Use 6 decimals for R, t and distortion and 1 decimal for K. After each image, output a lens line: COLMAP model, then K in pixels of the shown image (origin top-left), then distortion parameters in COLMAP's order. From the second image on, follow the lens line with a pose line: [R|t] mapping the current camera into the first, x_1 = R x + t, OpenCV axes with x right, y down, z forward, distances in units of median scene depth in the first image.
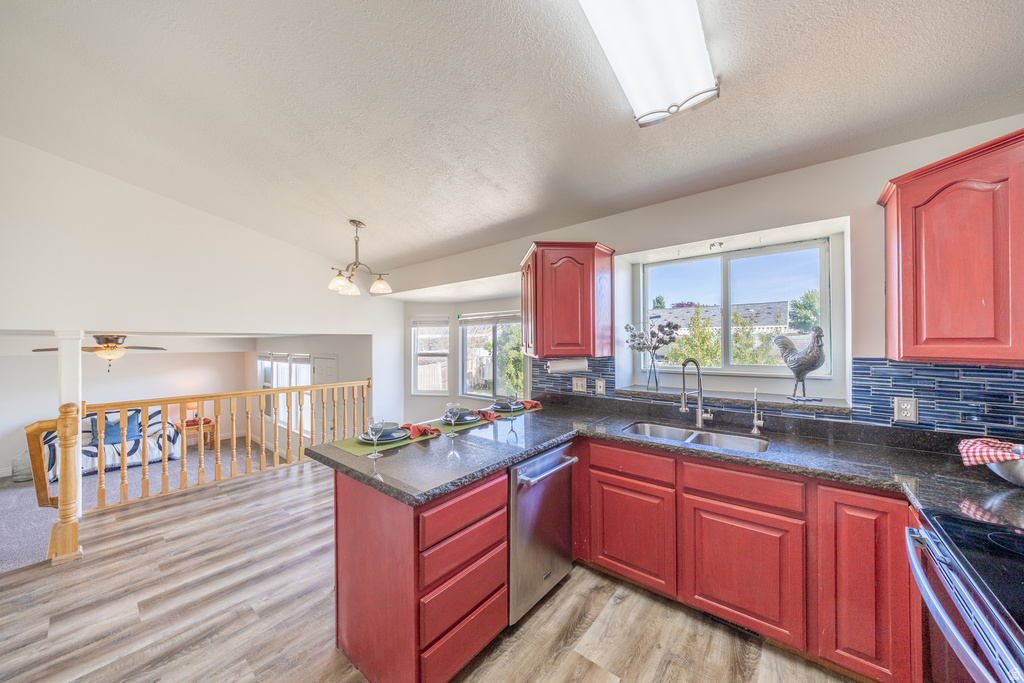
lens RADIAL K [[361.6, 0, 512.0], [0, 361.6, 341.5], [0, 0, 1]] dist [0.000034, 0.000180]
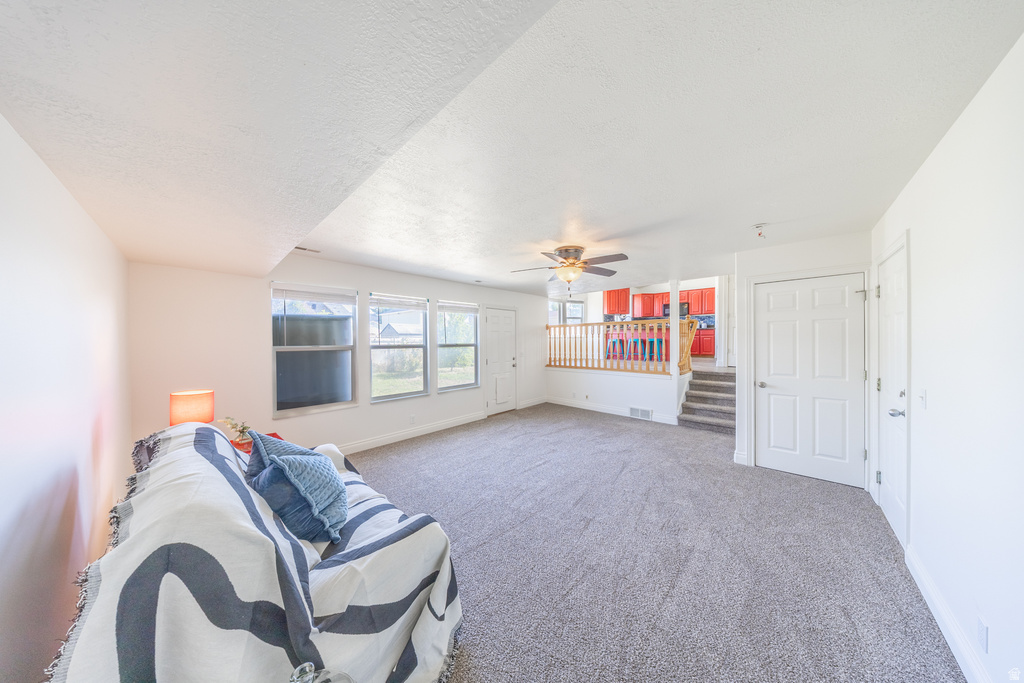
lens RADIAL K [[293.6, 0, 512.0], [0, 293.6, 341.5], [0, 0, 1]] dist [0.000015, 0.000005]
pose [[0.068736, -0.005740, 0.997618, -1.372935], [0.004979, 0.999973, 0.005411, 0.133044], [-0.997622, 0.004595, 0.068763, 0.845169]]
